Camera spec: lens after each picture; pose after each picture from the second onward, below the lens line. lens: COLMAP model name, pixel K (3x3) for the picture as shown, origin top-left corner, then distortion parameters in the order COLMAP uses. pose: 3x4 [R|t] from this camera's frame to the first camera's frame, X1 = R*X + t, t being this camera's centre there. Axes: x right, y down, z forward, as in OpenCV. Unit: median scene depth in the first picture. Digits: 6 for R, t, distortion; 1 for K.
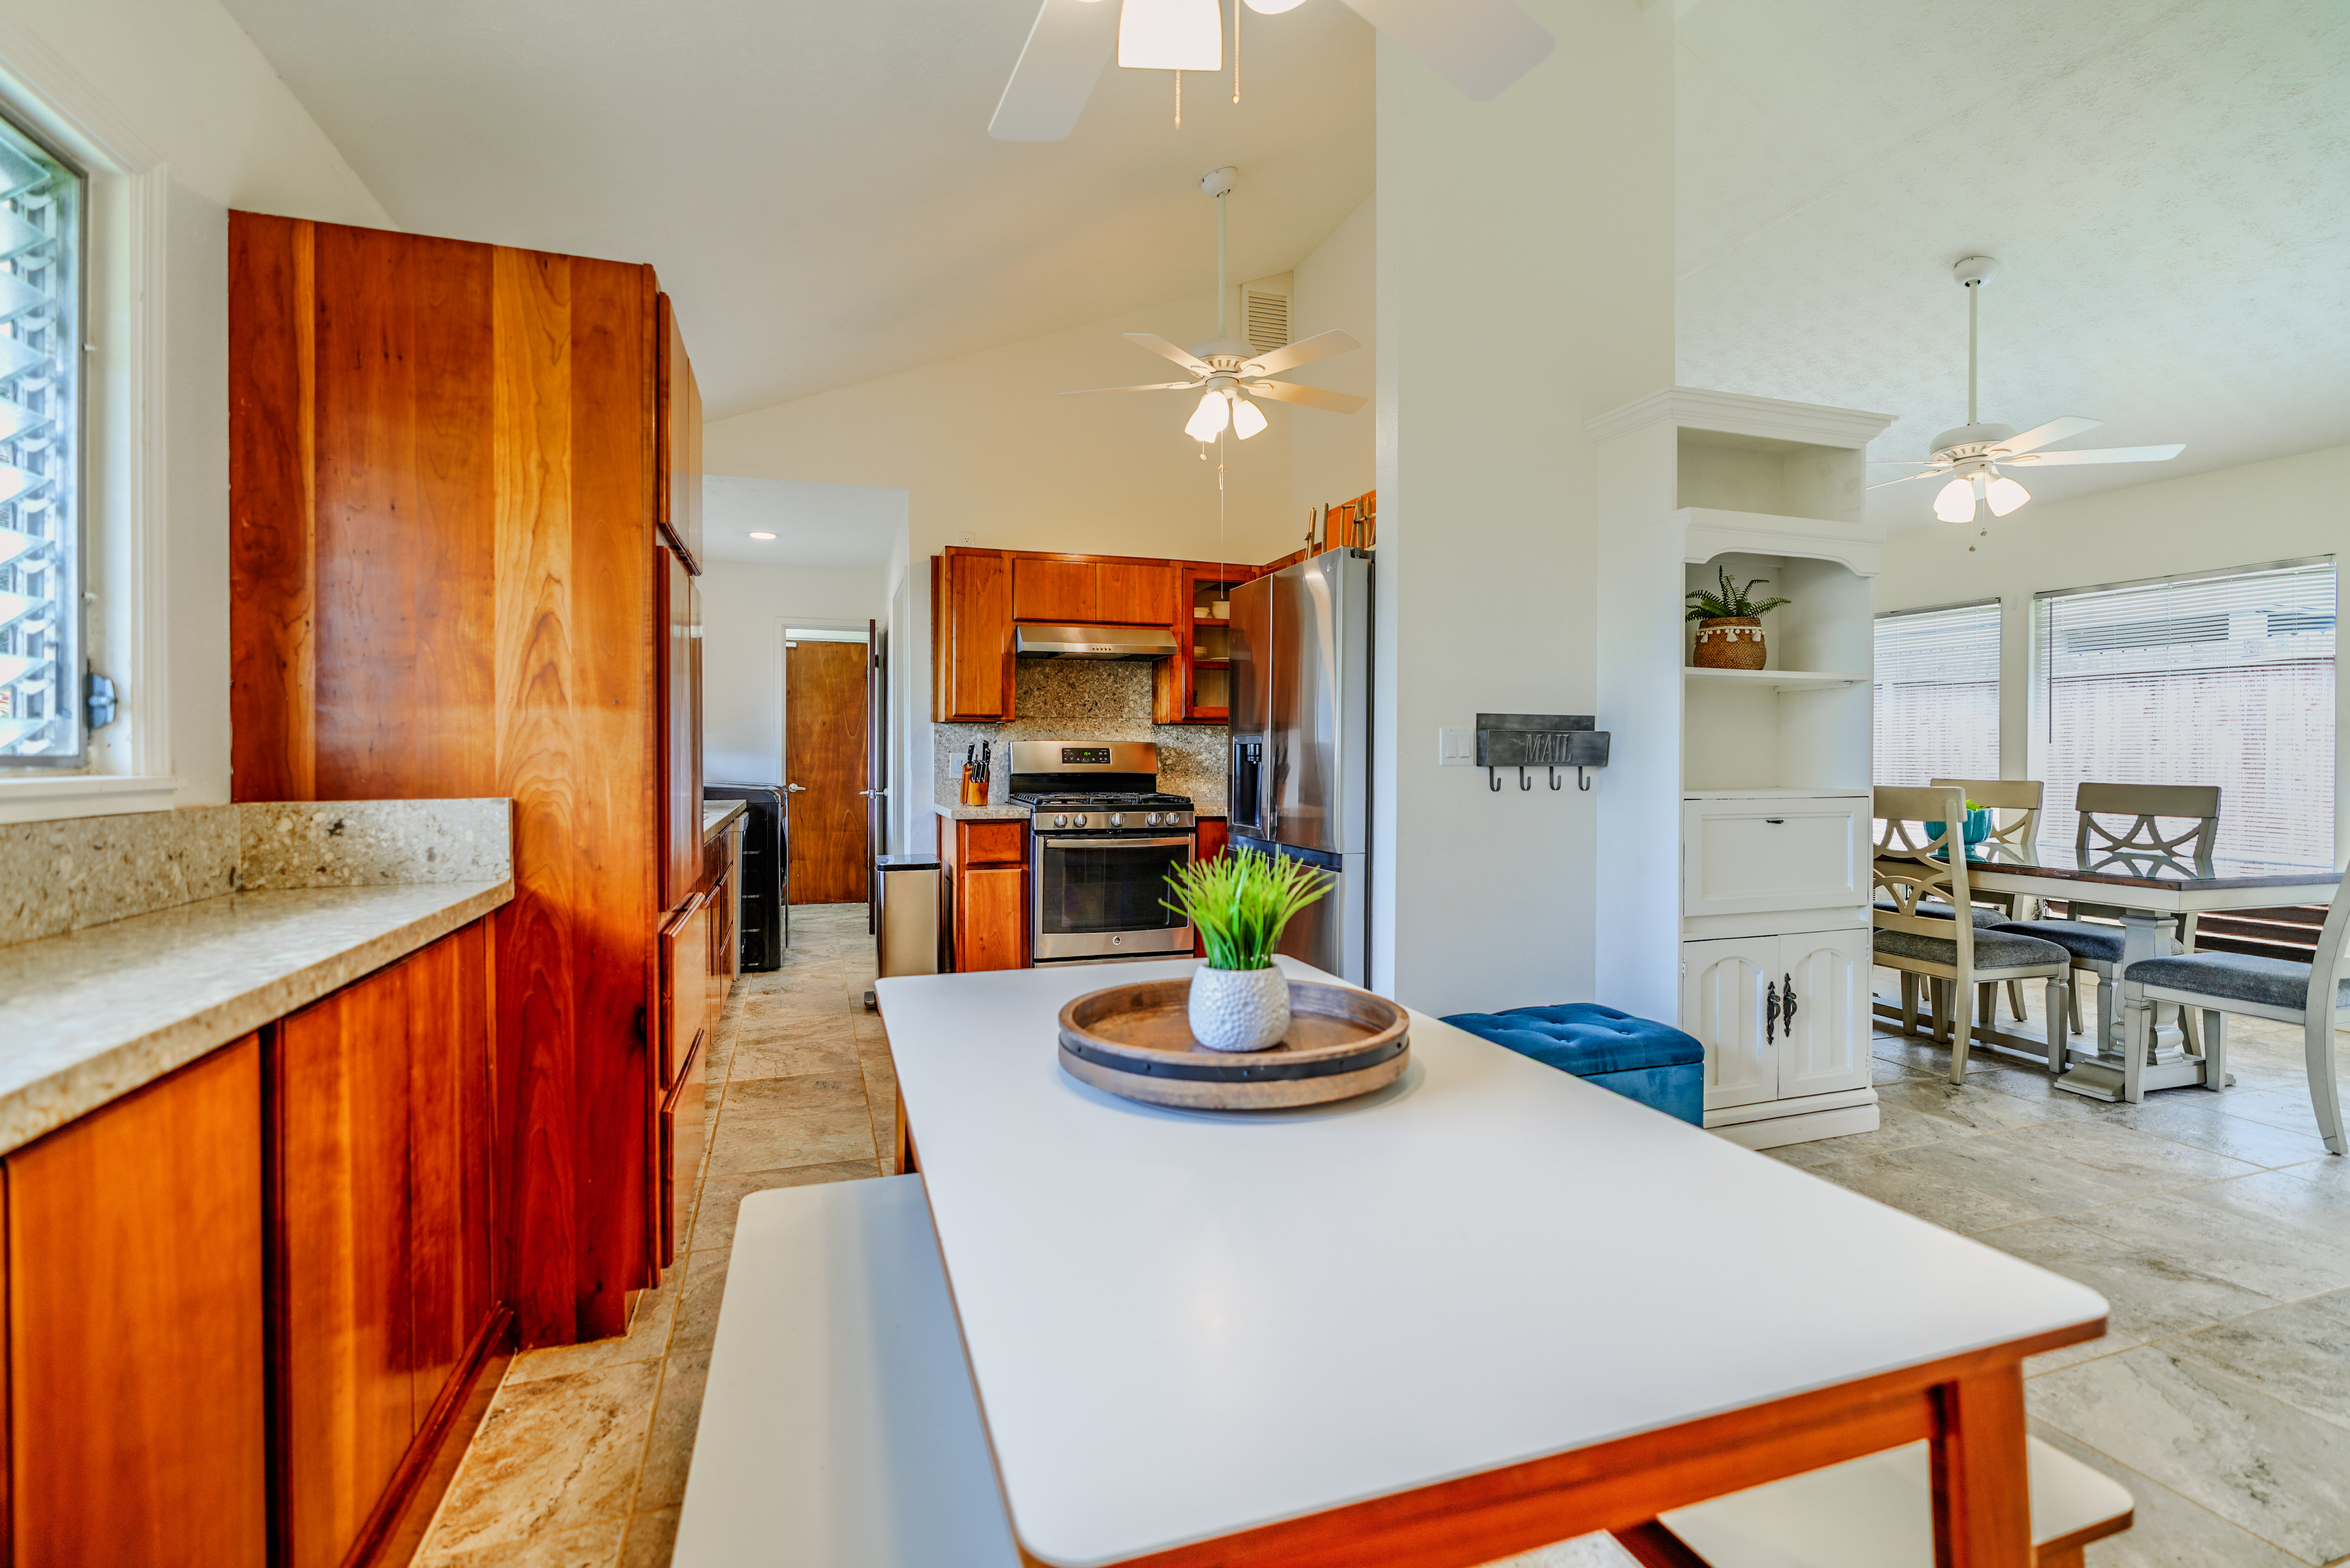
lens RADIAL K [[1086.7, 0, 1166.4], [0, 1086.7, 766.7], [0, 0, 1]] dist [-0.004274, 0.000815]
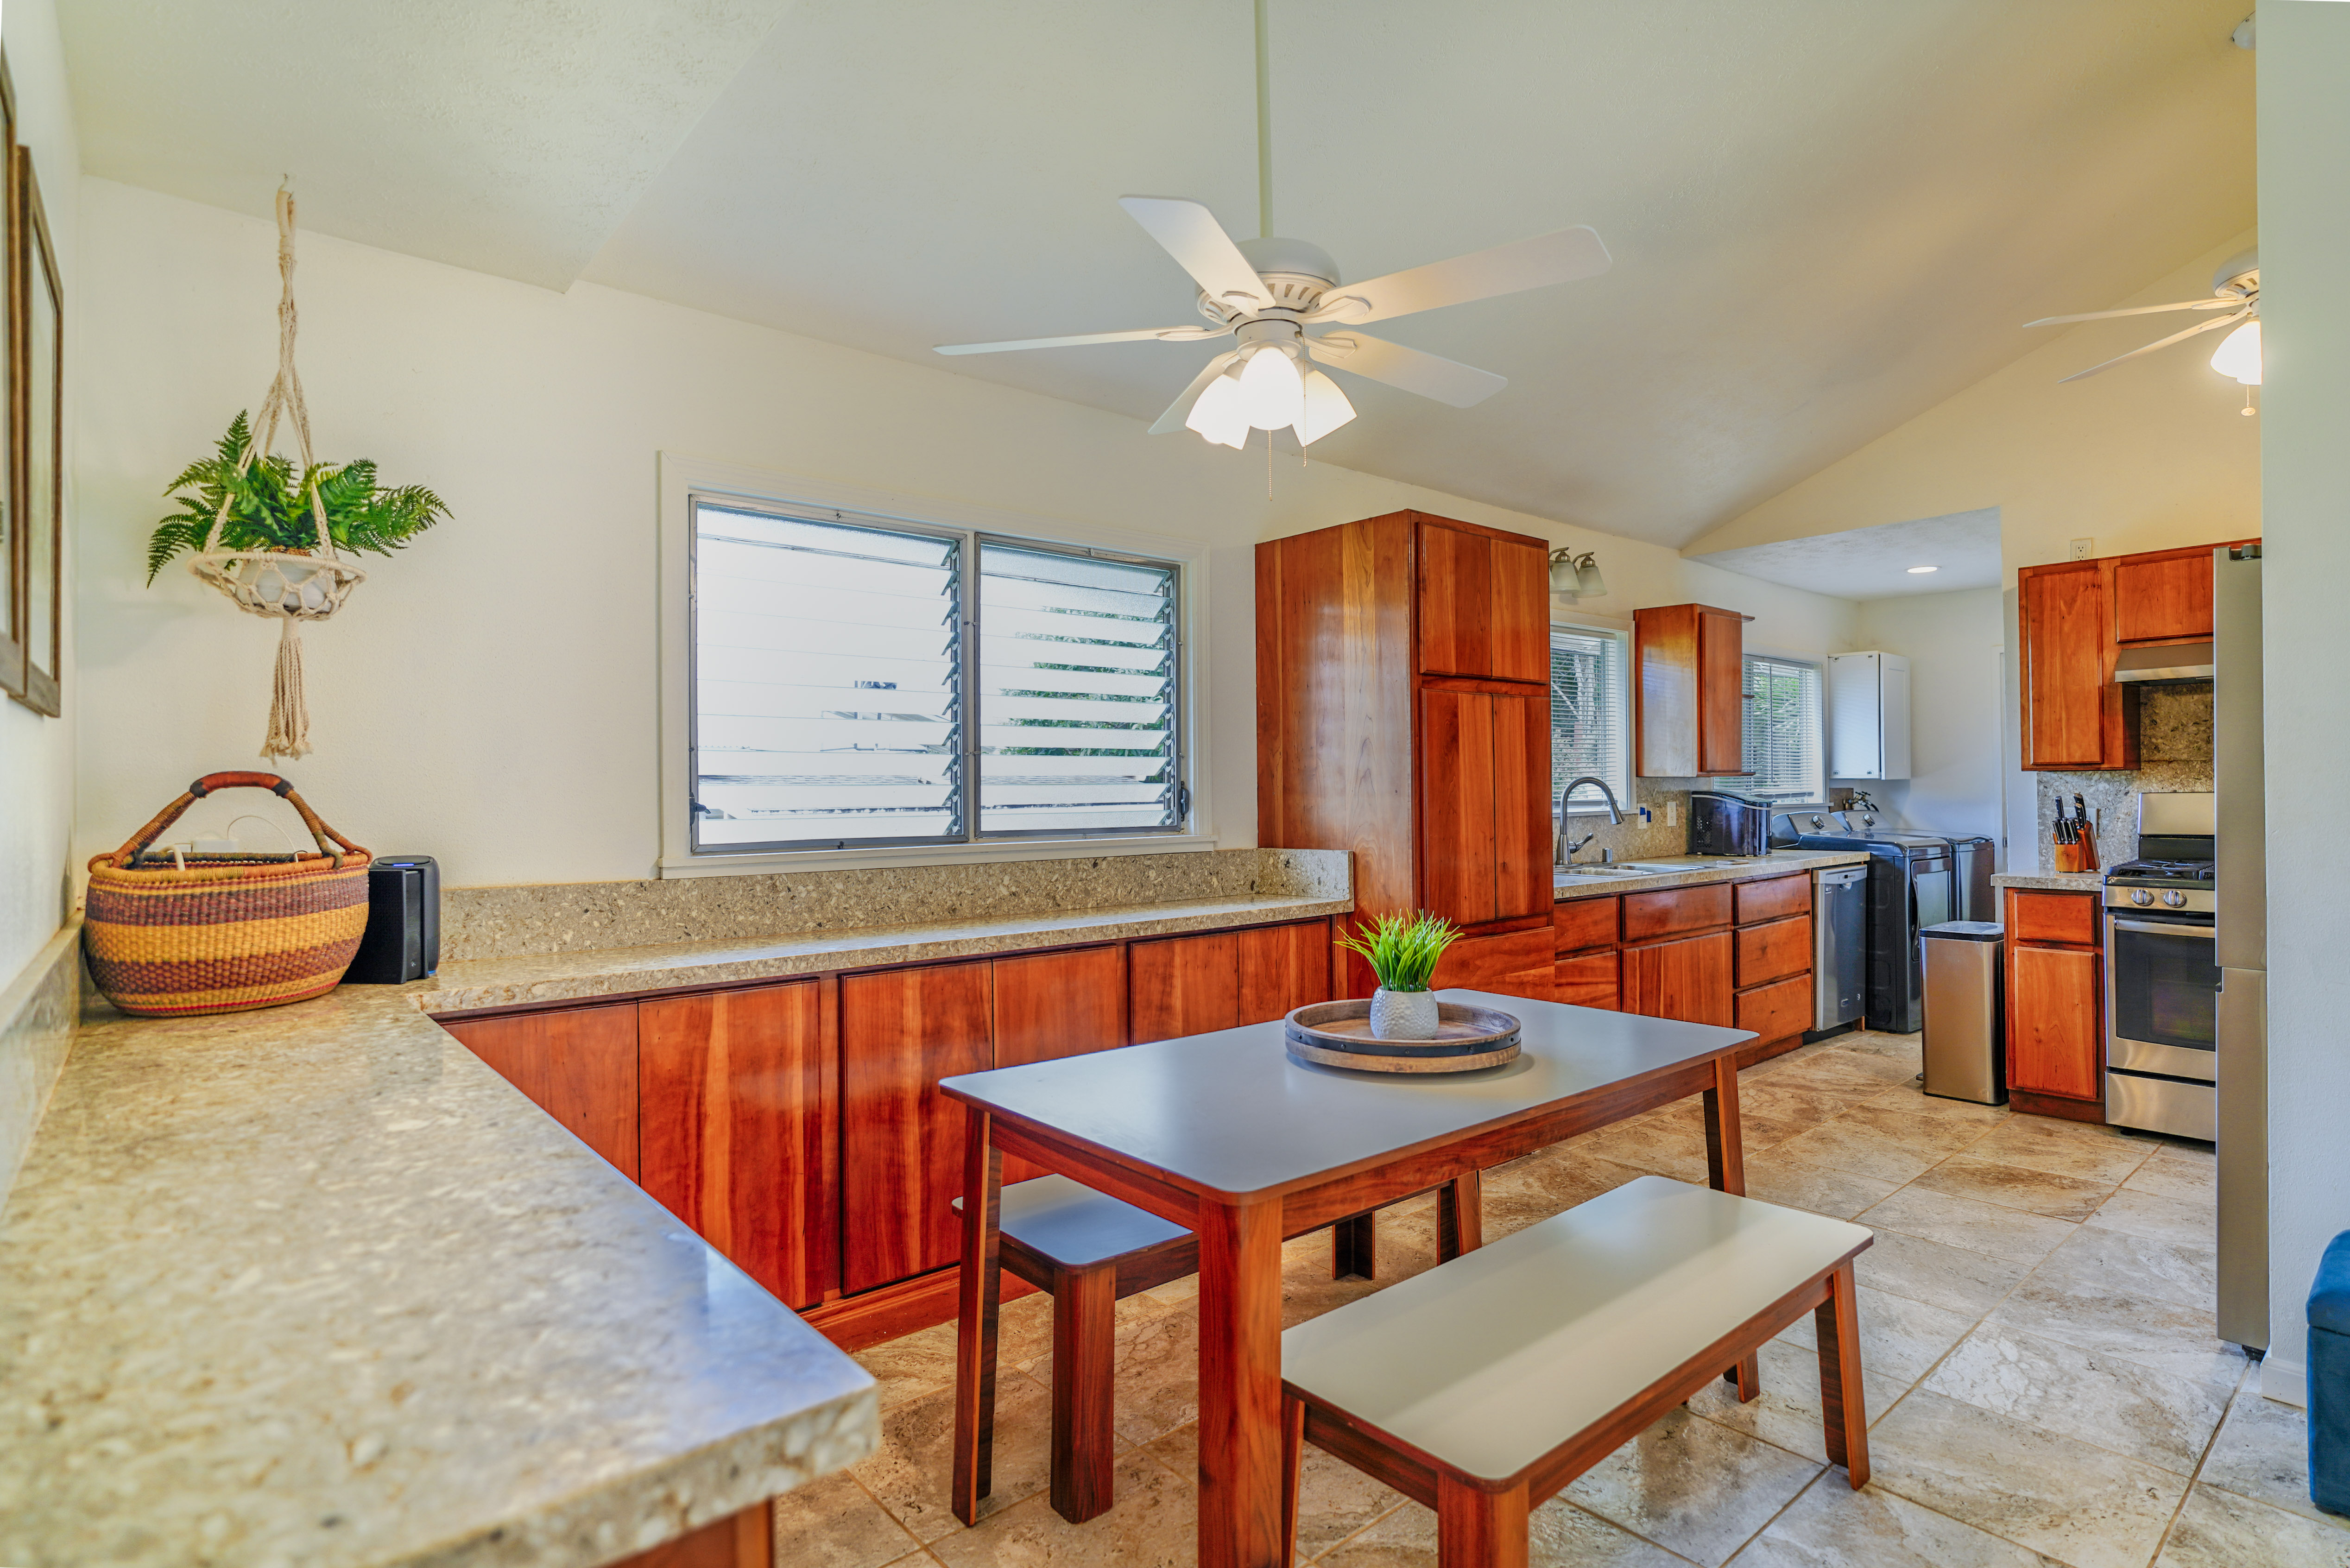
lens RADIAL K [[1190.7, 0, 1158.0], [0, 1190.7, 786.3], [0, 0, 1]] dist [-0.006827, -0.001461]
pose [[0.359836, -0.010322, -0.932959, 0.680224], [0.002087, 0.999945, -0.010258, -0.035580], [0.933013, 0.001744, 0.359838, 0.040594]]
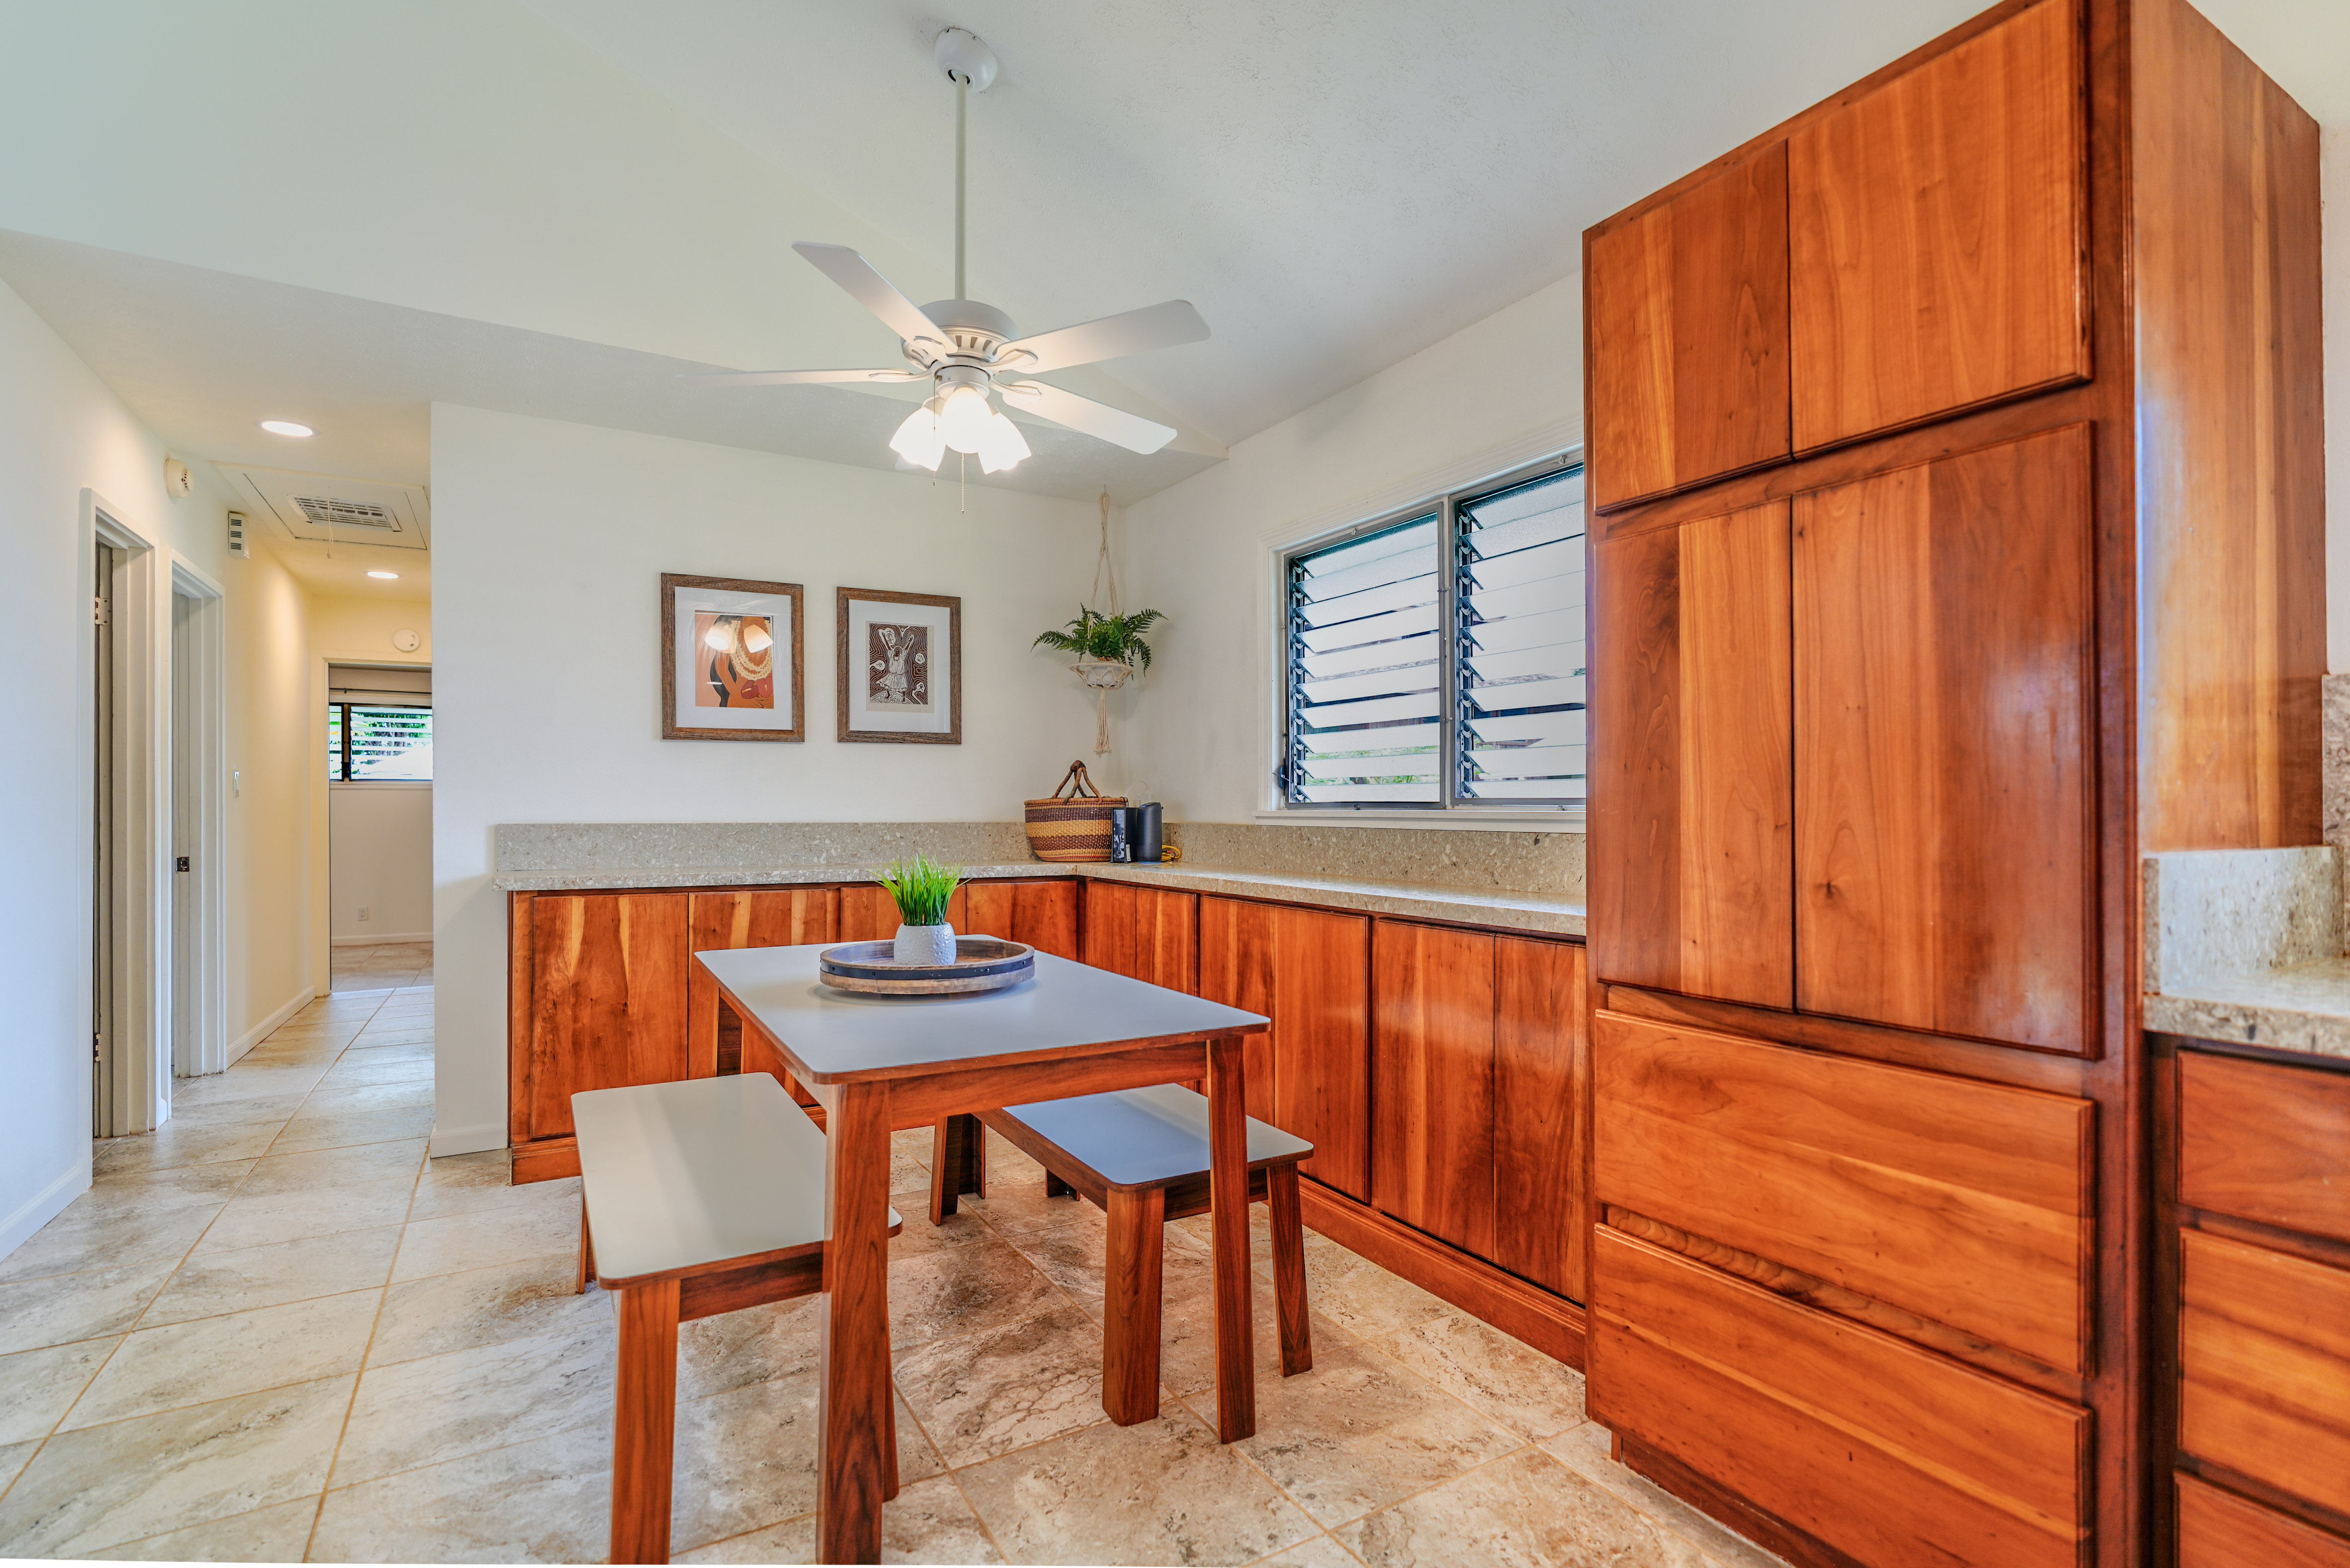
lens RADIAL K [[1086.8, 0, 1167.1], [0, 1086.8, 803.5], [0, 0, 1]] dist [-0.004274, 0.000815]
pose [[-0.983205, 0.003910, -0.182465, 0.002394], [0.002458, 0.999963, 0.008184, -0.008330], [0.182490, 0.007598, -0.983178, 1.263027]]
